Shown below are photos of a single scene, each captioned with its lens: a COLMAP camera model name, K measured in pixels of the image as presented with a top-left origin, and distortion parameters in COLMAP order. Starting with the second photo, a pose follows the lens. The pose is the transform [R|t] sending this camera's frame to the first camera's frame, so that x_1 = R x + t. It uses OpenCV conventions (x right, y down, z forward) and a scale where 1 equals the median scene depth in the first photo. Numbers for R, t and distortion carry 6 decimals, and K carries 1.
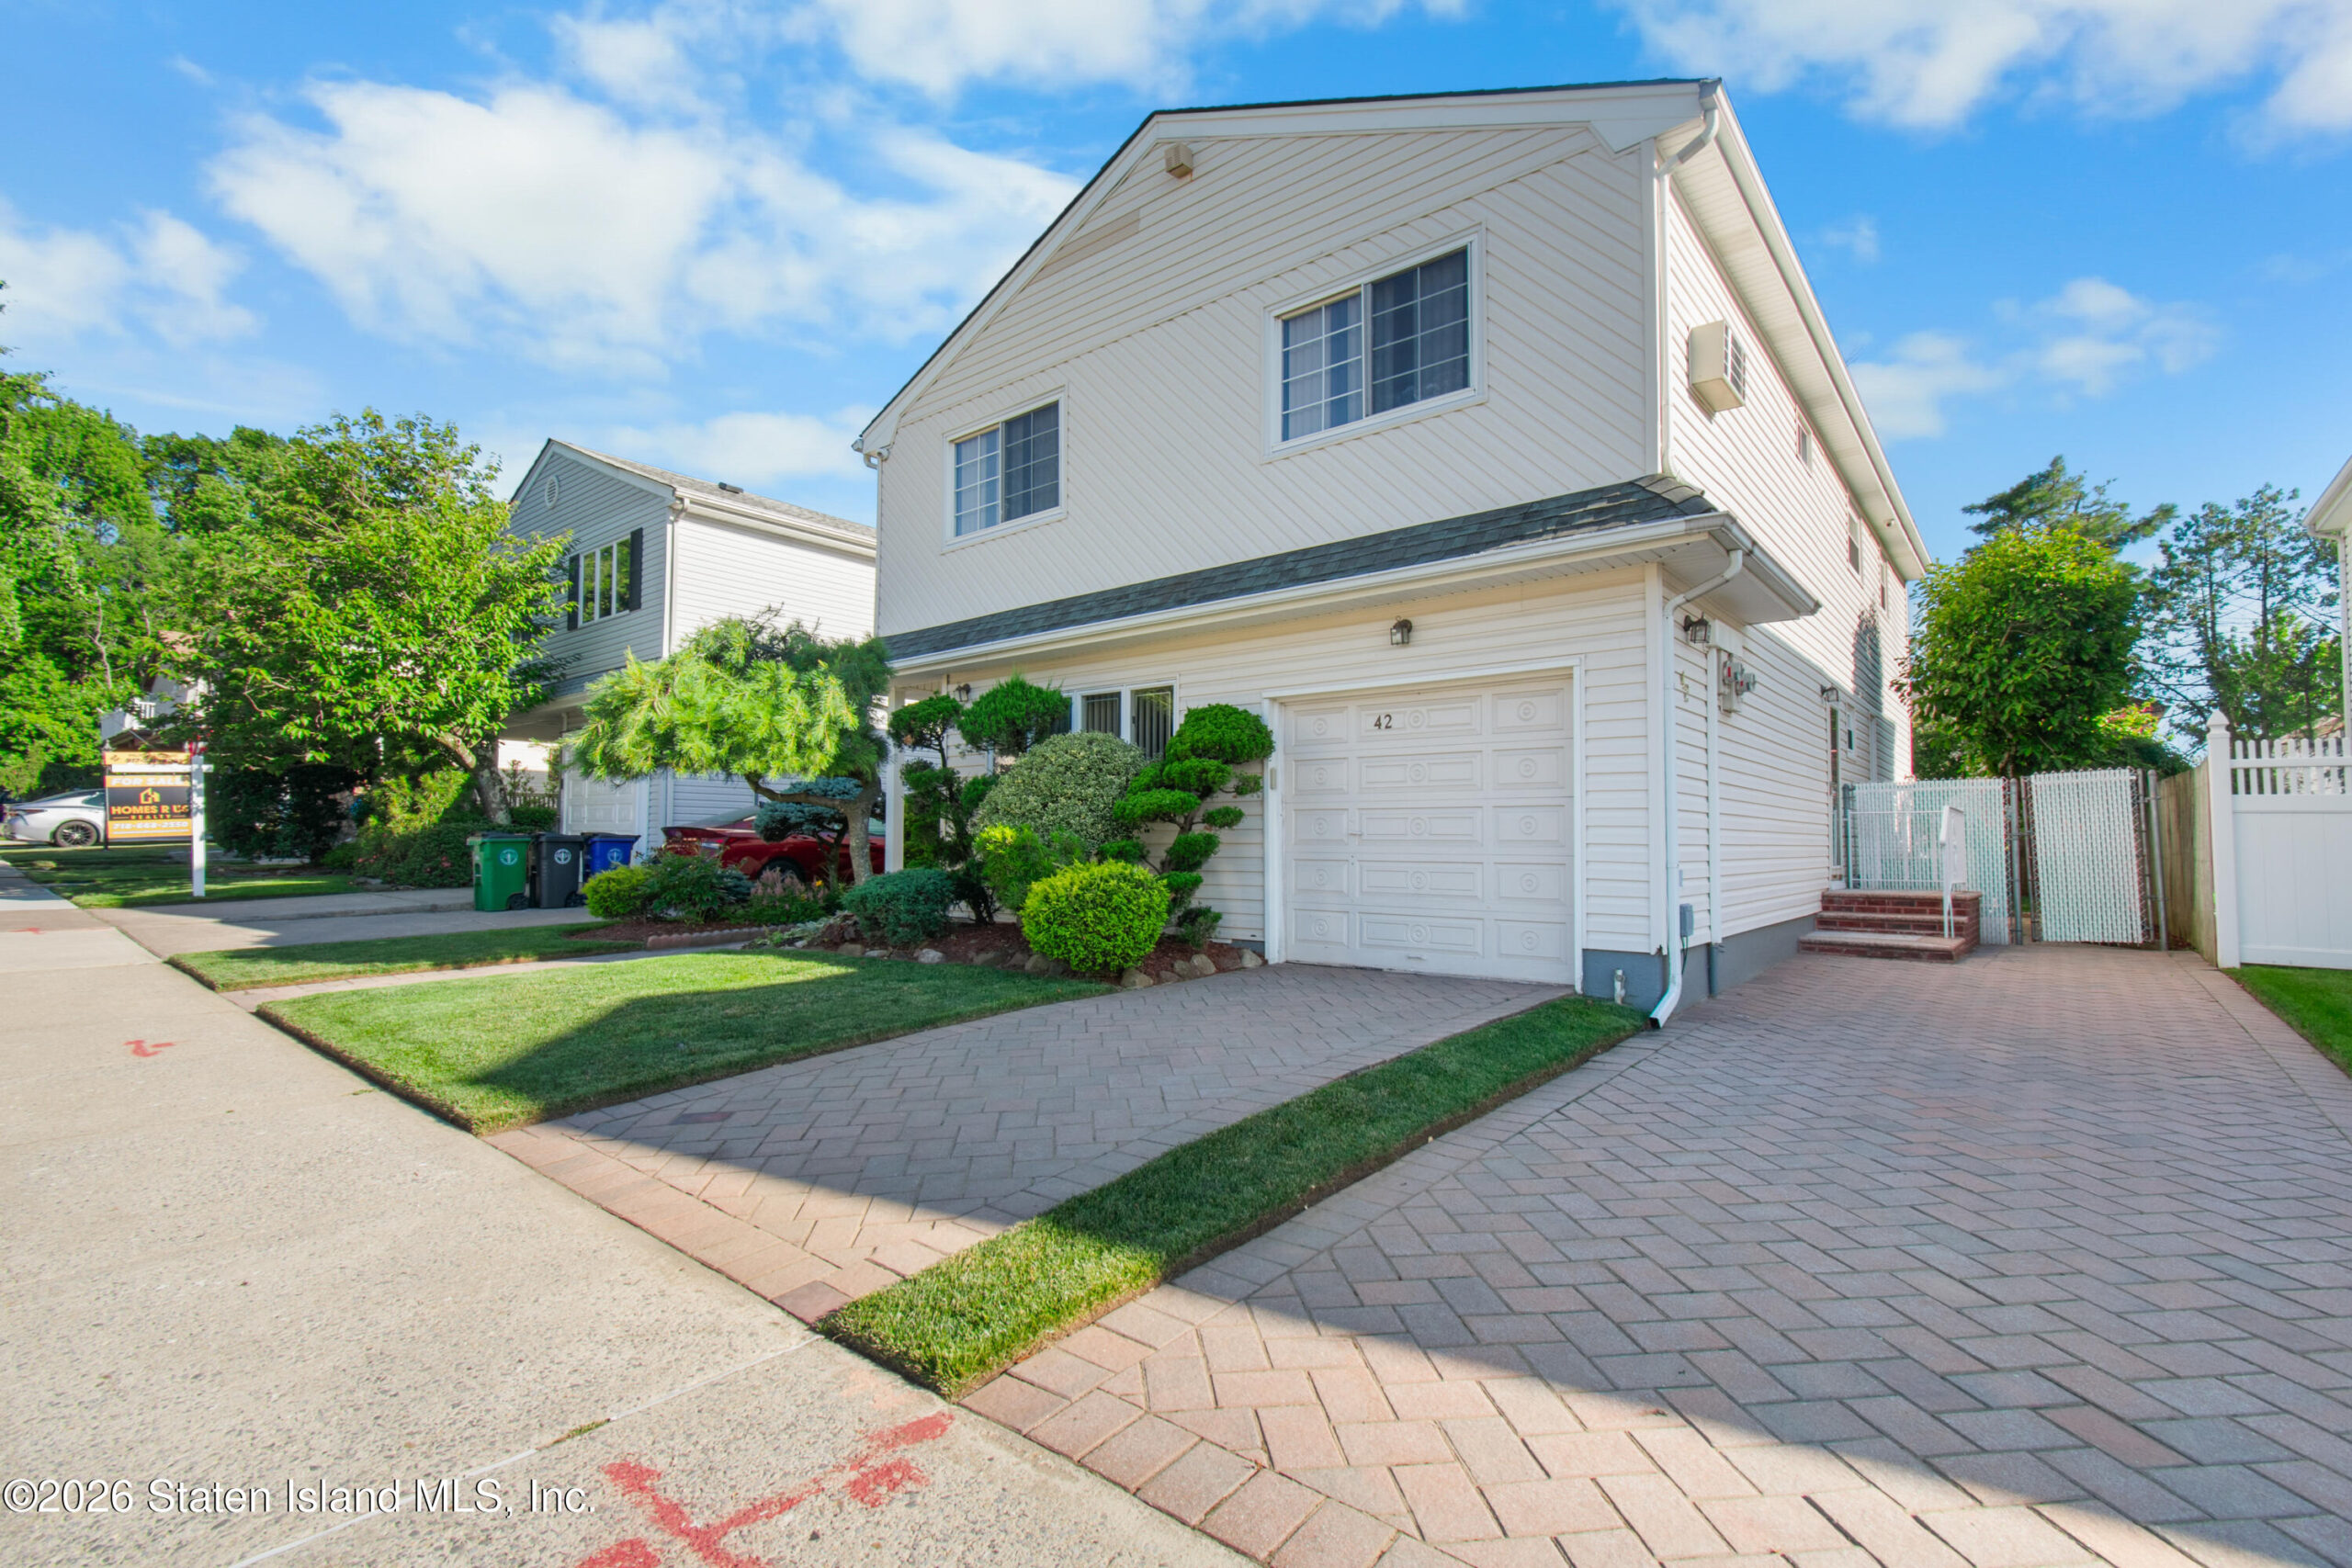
lens RADIAL K [[1042.3, 0, 1164.5], [0, 1042.3, 744.0], [0, 0, 1]] dist [0.004927, -0.000055]
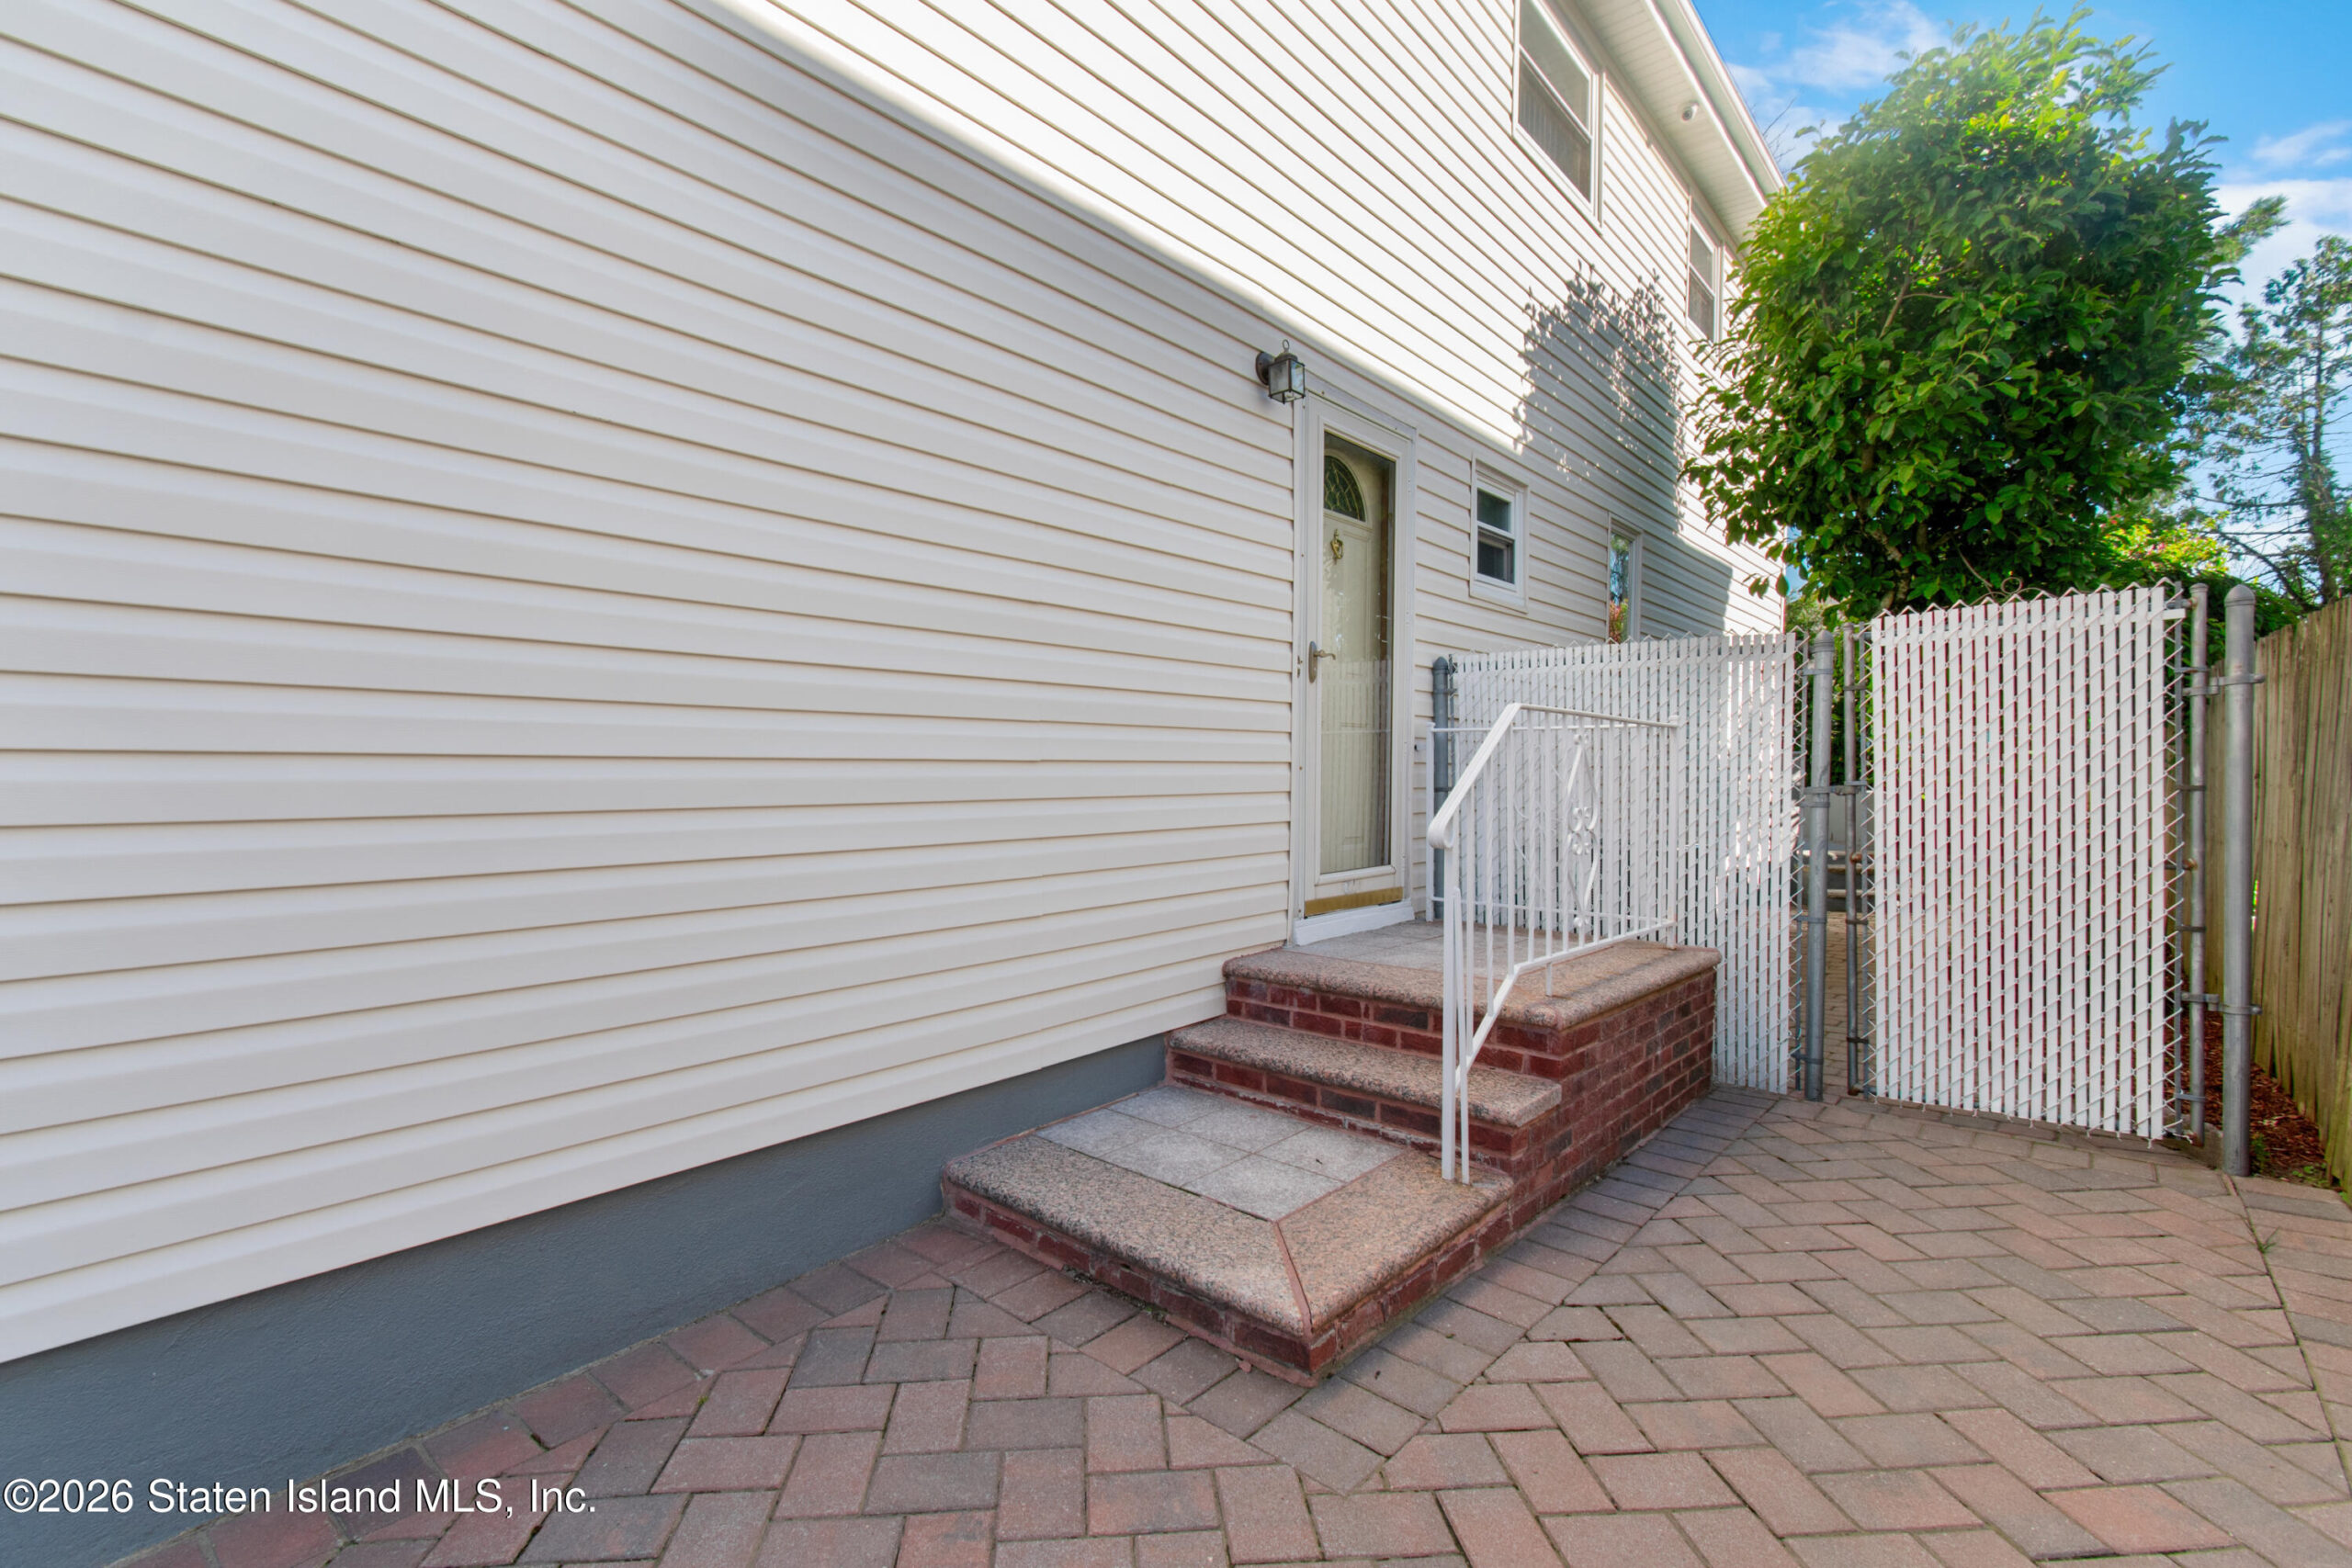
lens RADIAL K [[1027.4, 0, 1178.3], [0, 1027.4, 761.3], [0, 0, 1]] dist [-0.000484, 0.000307]
pose [[0.999811, -0.002526, -0.019258, 0.532071], [0.004194, 0.996193, 0.087080, 0.040361], [0.018964, -0.087144, 0.996015, 0.575458]]
